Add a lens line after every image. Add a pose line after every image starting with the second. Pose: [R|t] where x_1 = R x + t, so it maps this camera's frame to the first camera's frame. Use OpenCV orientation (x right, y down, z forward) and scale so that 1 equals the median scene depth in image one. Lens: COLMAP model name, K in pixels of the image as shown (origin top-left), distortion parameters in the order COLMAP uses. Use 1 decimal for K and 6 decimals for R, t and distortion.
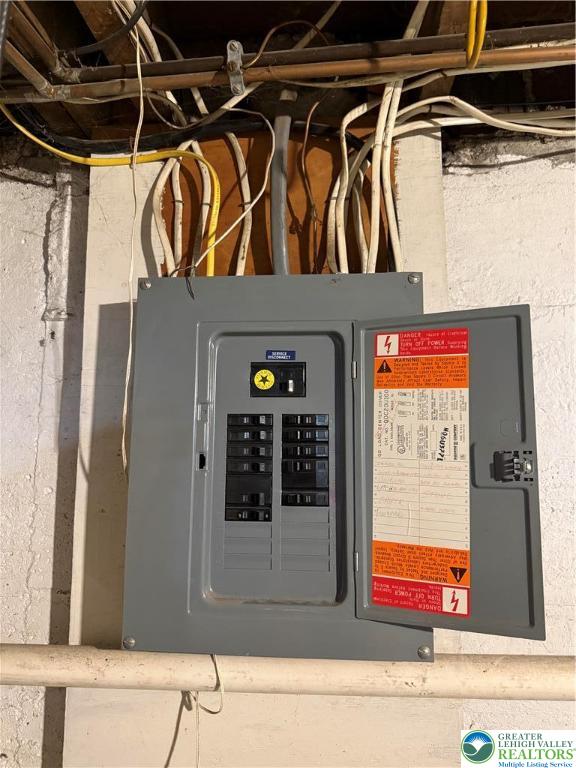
lens RADIAL K [[538.4, 0, 289.5], [0, 538.4, 382.5], [0, 0, 1]] dist [0.055094, -0.013202]
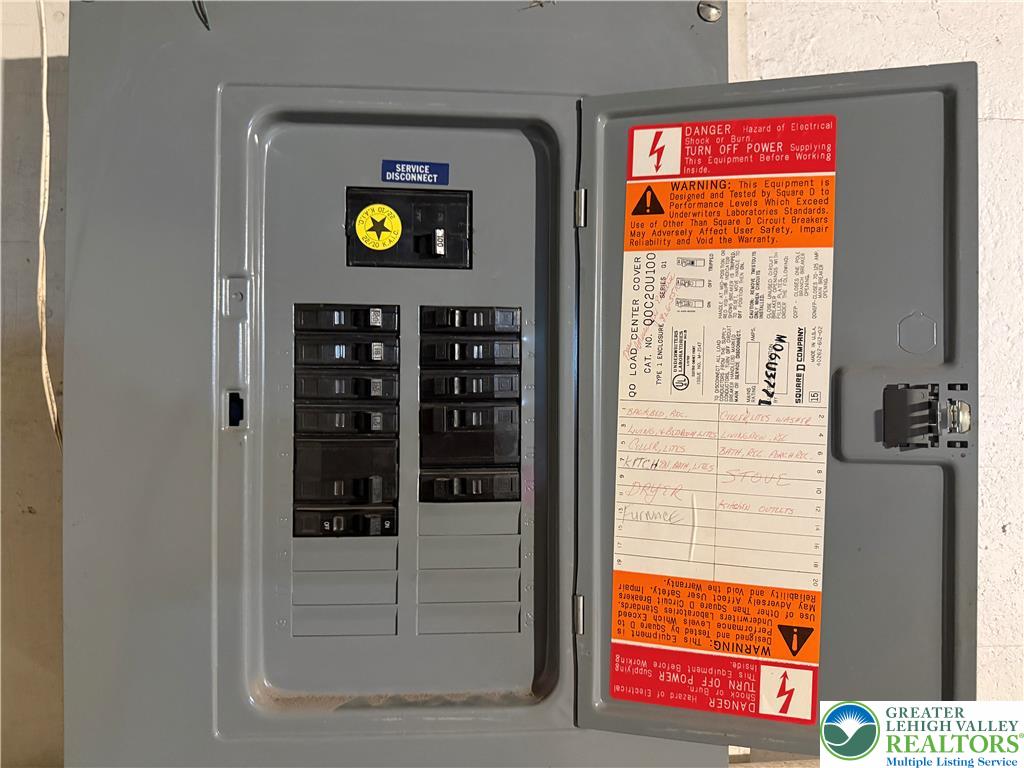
lens RADIAL K [[717.8, 0, 517.0], [0, 717.8, 389.7], [0, 0, 1]] dist [0.055094, -0.013202]
pose [[0.988968, -0.002429, 0.148107, -0.023914], [-0.017092, 0.991315, 0.130390, 0.051285], [-0.147137, -0.131483, 0.980338, 0.404584]]
